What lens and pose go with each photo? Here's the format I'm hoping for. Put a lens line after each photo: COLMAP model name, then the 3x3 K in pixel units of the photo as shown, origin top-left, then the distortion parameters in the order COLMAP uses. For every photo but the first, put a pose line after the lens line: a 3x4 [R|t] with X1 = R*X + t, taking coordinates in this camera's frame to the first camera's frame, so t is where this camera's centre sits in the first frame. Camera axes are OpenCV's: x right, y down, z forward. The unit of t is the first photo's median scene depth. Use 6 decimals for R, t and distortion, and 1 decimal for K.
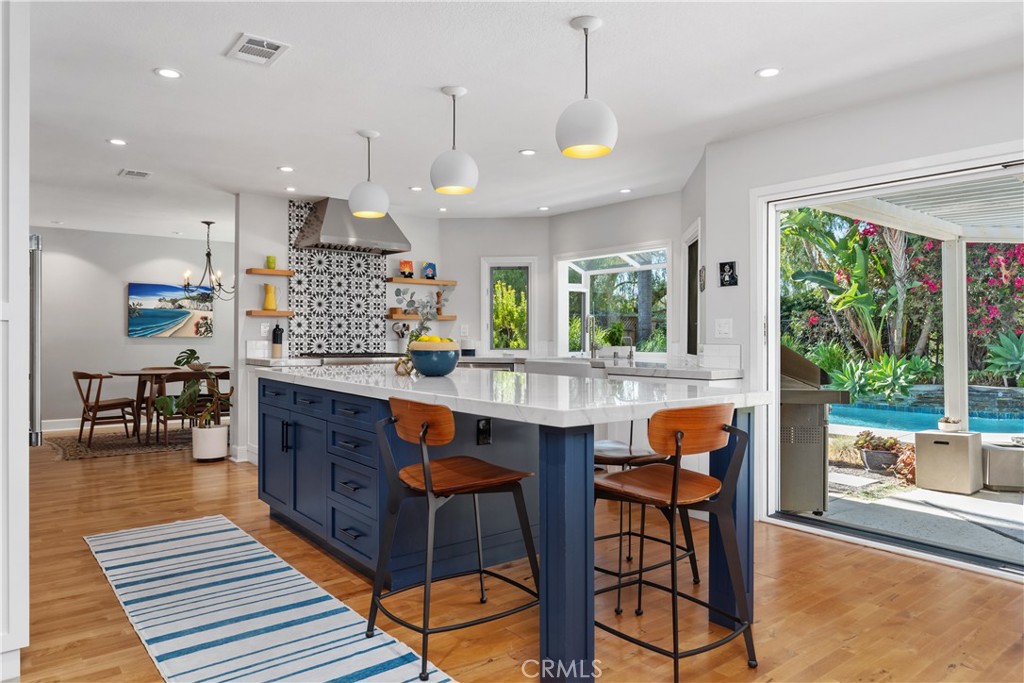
lens RADIAL K [[680.6, 0, 512.0], [0, 680.6, 341.5], [0, 0, 1]] dist [0.001127, 0.000185]
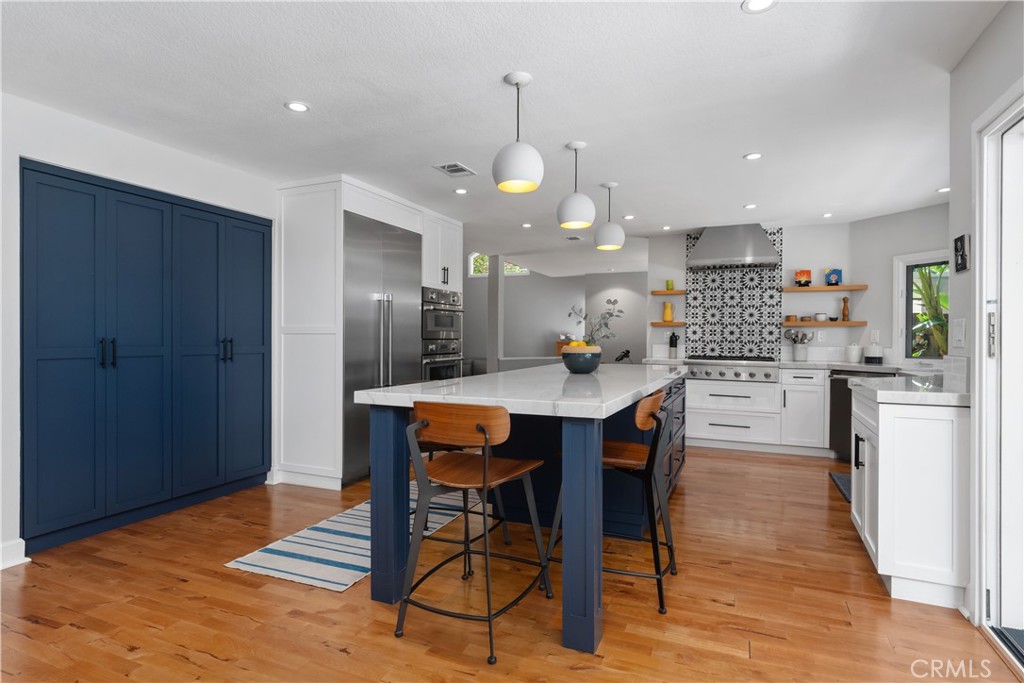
lens RADIAL K [[534.8, 0, 512.0], [0, 534.8, 341.5], [0, 0, 1]] dist [0.008020, 0.000301]
pose [[0.475563, 0.005737, -0.879663, 0.381401], [-0.011837, 0.999930, 0.000122, -0.003978], [0.879602, 0.010355, 0.475598, 0.230239]]
